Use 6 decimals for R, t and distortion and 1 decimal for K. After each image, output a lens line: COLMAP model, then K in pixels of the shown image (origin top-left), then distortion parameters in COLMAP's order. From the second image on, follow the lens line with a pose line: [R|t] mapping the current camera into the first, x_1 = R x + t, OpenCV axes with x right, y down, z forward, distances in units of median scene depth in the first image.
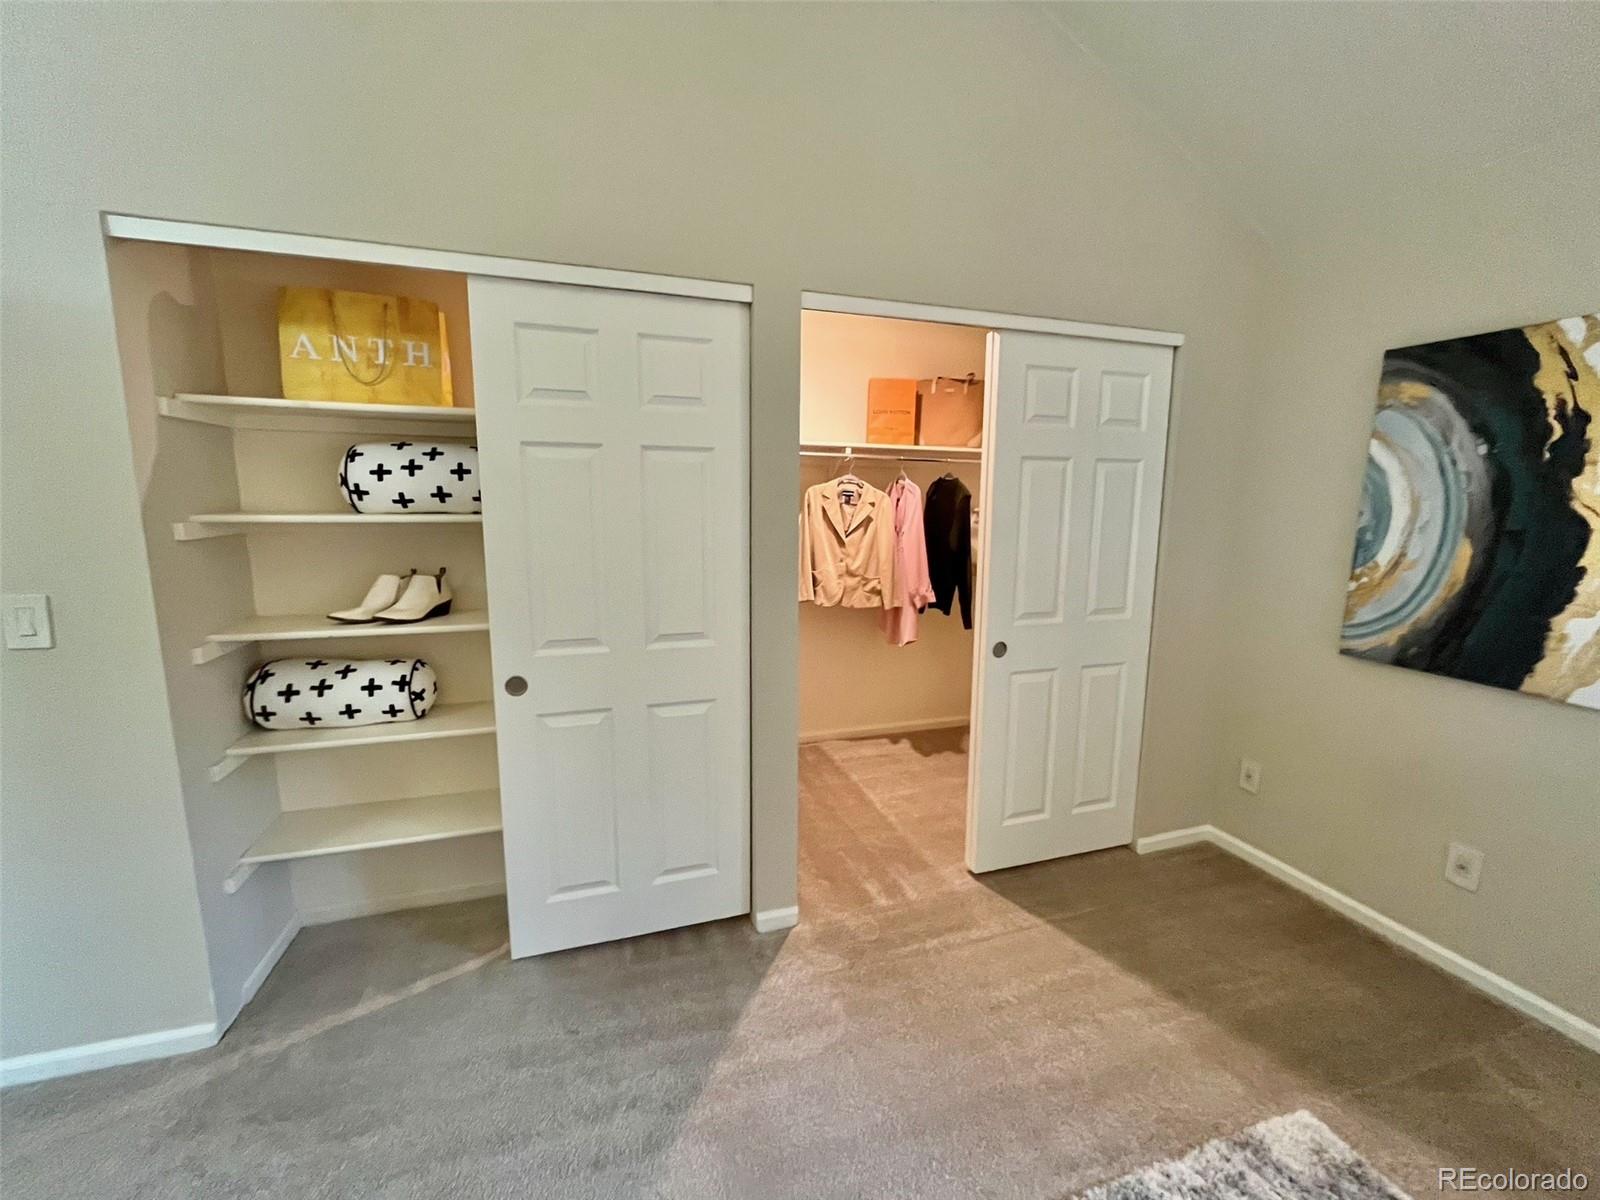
lens RADIAL K [[651.1, 0, 798.8], [0, 651.1, 597.7], [0, 0, 1]] dist [-0.000691, -0.000161]
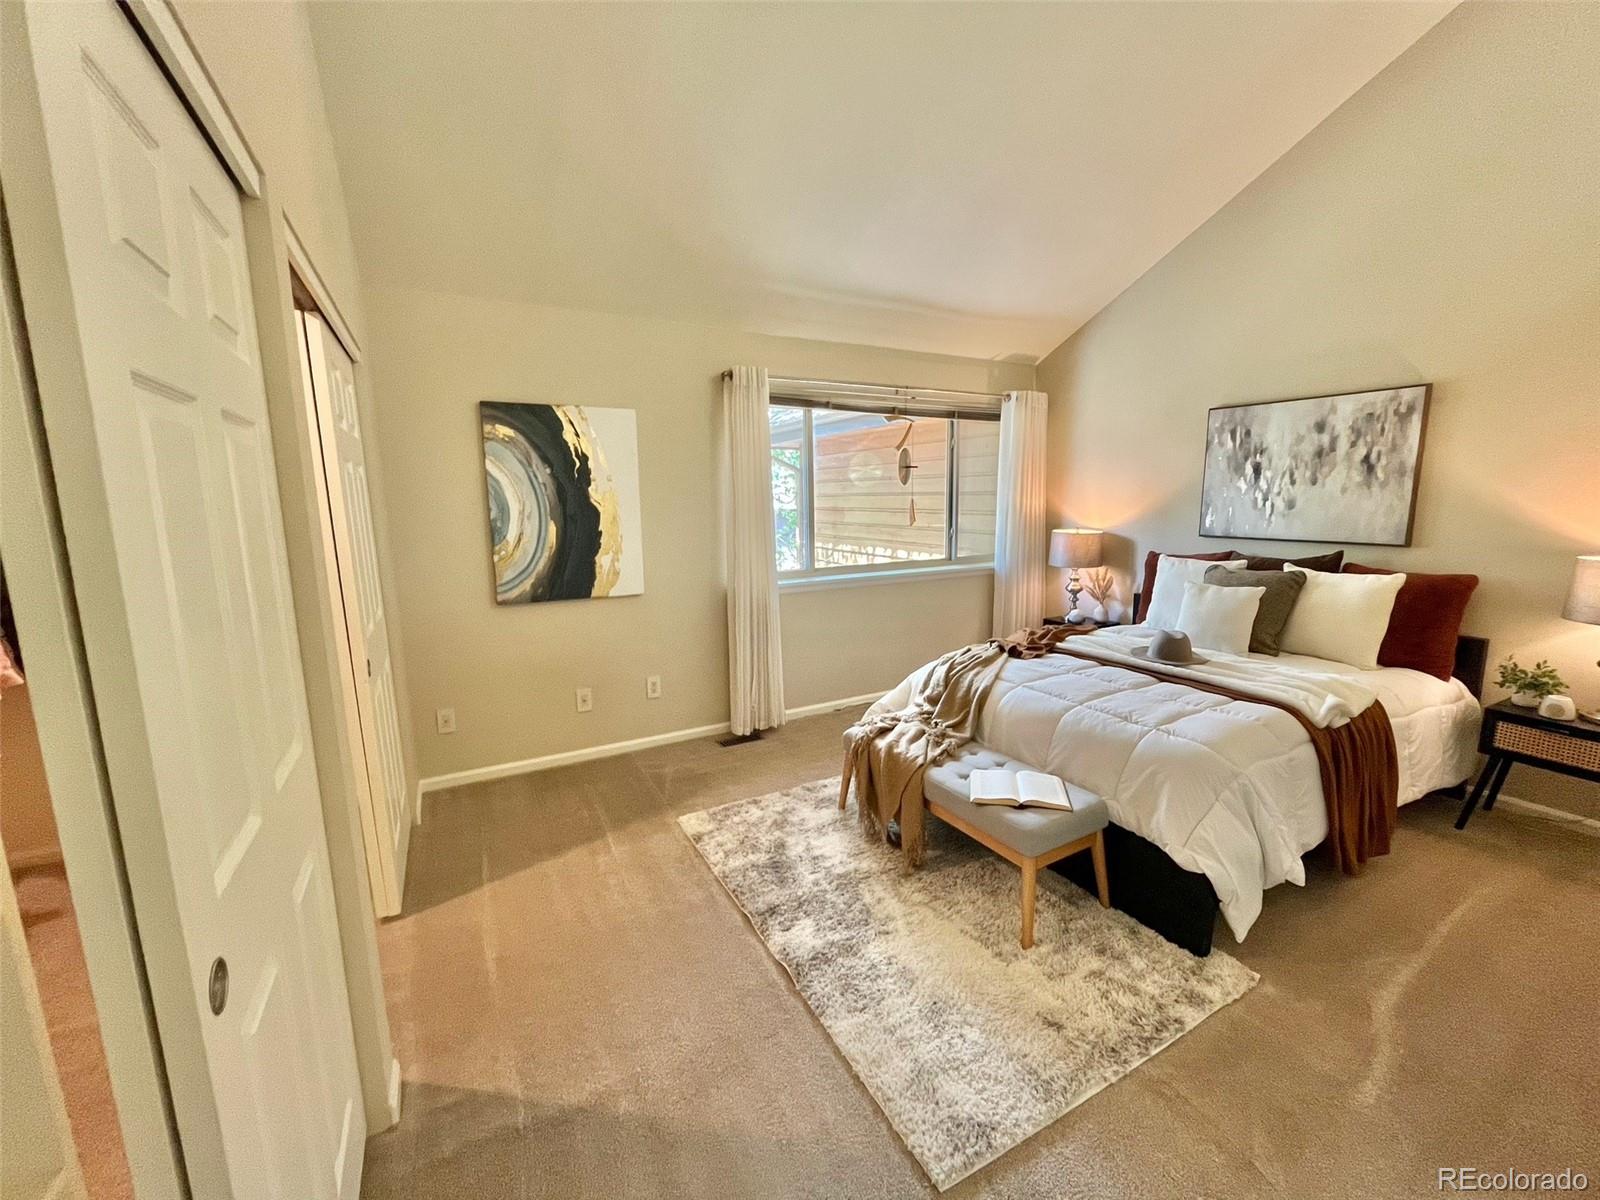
lens RADIAL K [[651.1, 0, 798.8], [0, 651.1, 597.7], [0, 0, 1]] dist [-0.000691, -0.000161]
pose [[-0.184302, -0.153899, 0.970746, -0.815763], [0.164848, 0.968834, 0.184893, -0.102821], [-0.968947, 0.194102, -0.153189, 0.648290]]
